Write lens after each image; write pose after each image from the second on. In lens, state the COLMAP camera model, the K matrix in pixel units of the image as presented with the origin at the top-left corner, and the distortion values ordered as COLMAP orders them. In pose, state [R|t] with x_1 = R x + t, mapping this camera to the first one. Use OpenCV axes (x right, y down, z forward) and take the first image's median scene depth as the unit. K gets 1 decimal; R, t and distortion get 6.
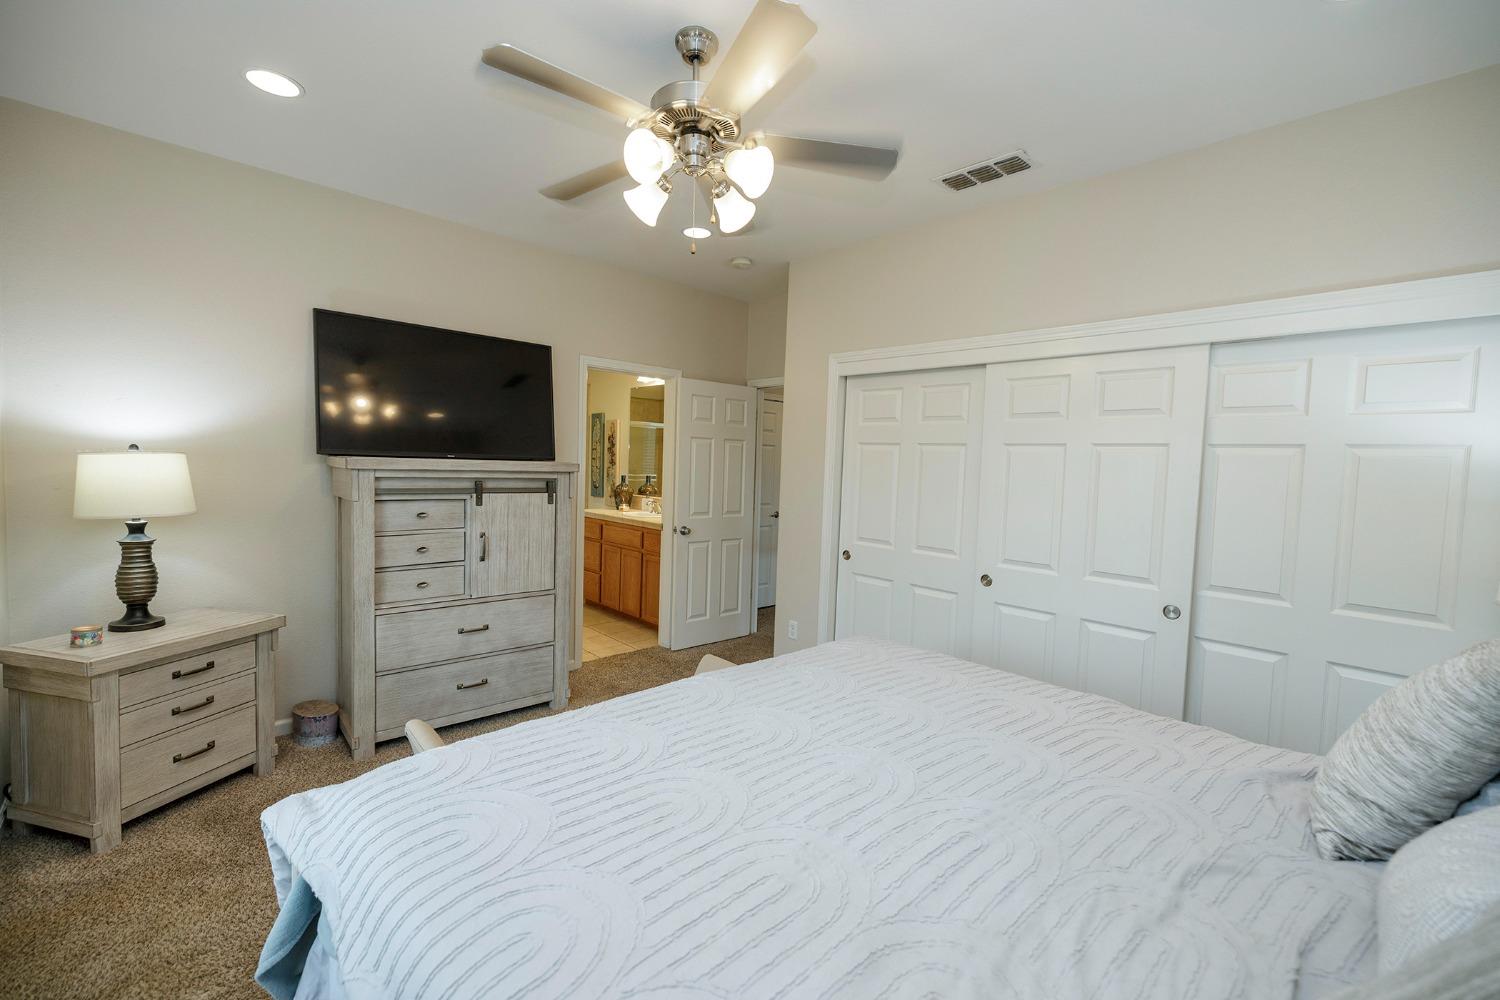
lens RADIAL K [[625.1, 0, 748.6], [0, 625.1, 497.8], [0, 0, 1]] dist [-0.000579, 0.000618]
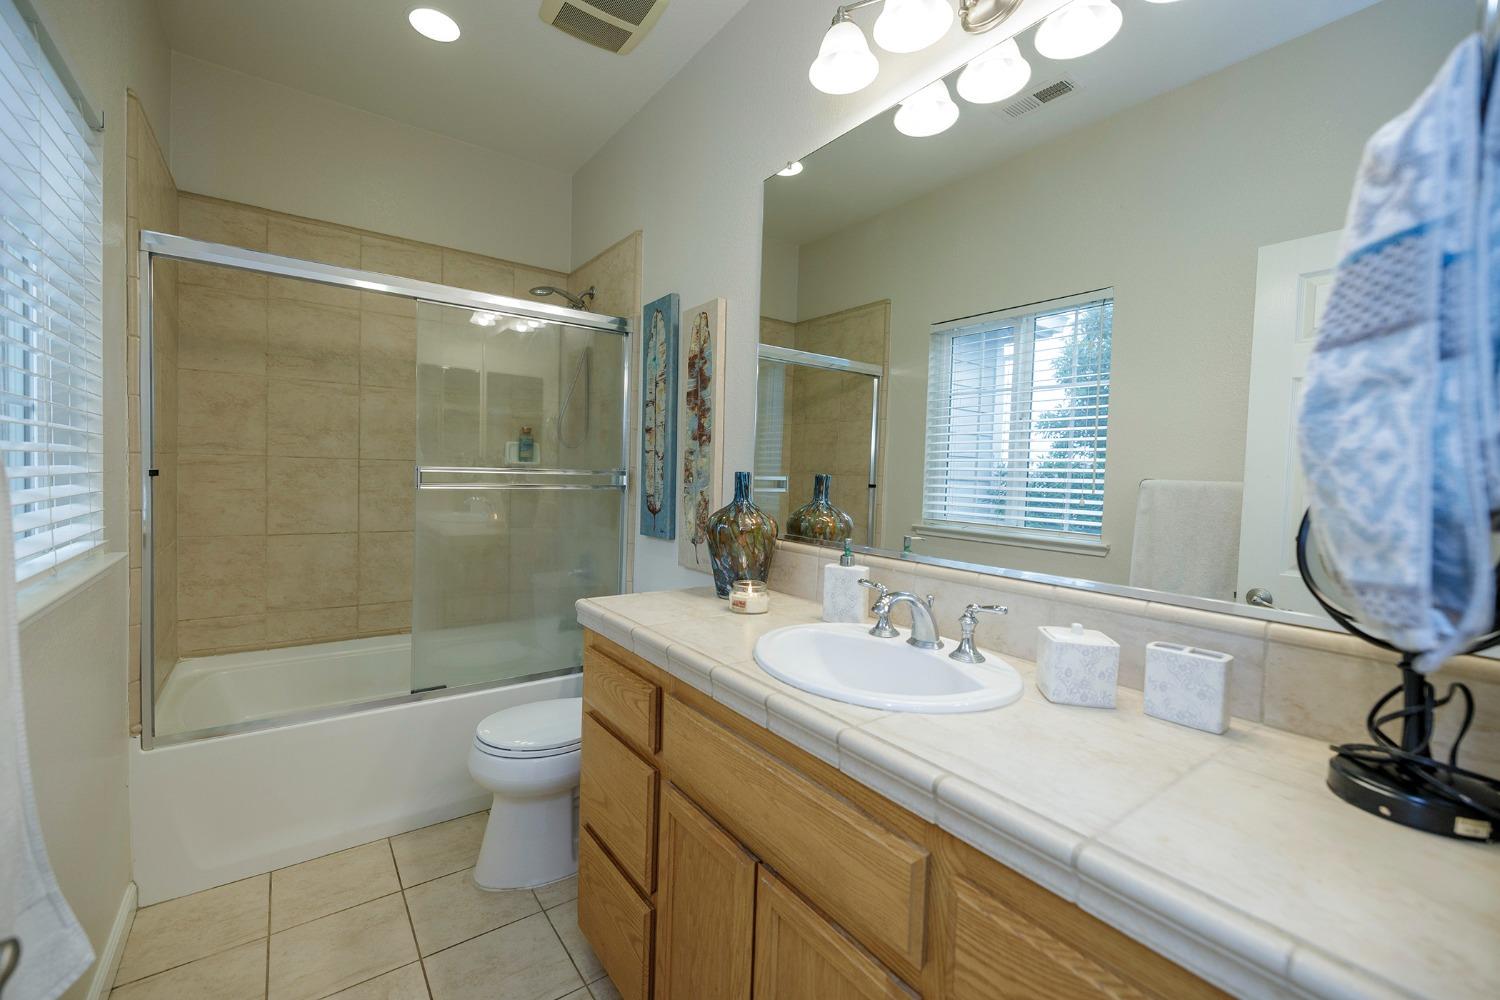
lens RADIAL K [[625.1, 0, 751.1], [0, 625.1, 498.4], [0, 0, 1]] dist [-0.000579, 0.000618]
pose [[0.993066, 0.002302, -0.117533, -0.155470], [-0.004580, 0.999807, -0.019117, -0.018426], [0.117466, 0.019523, 0.992885, 0.687886]]
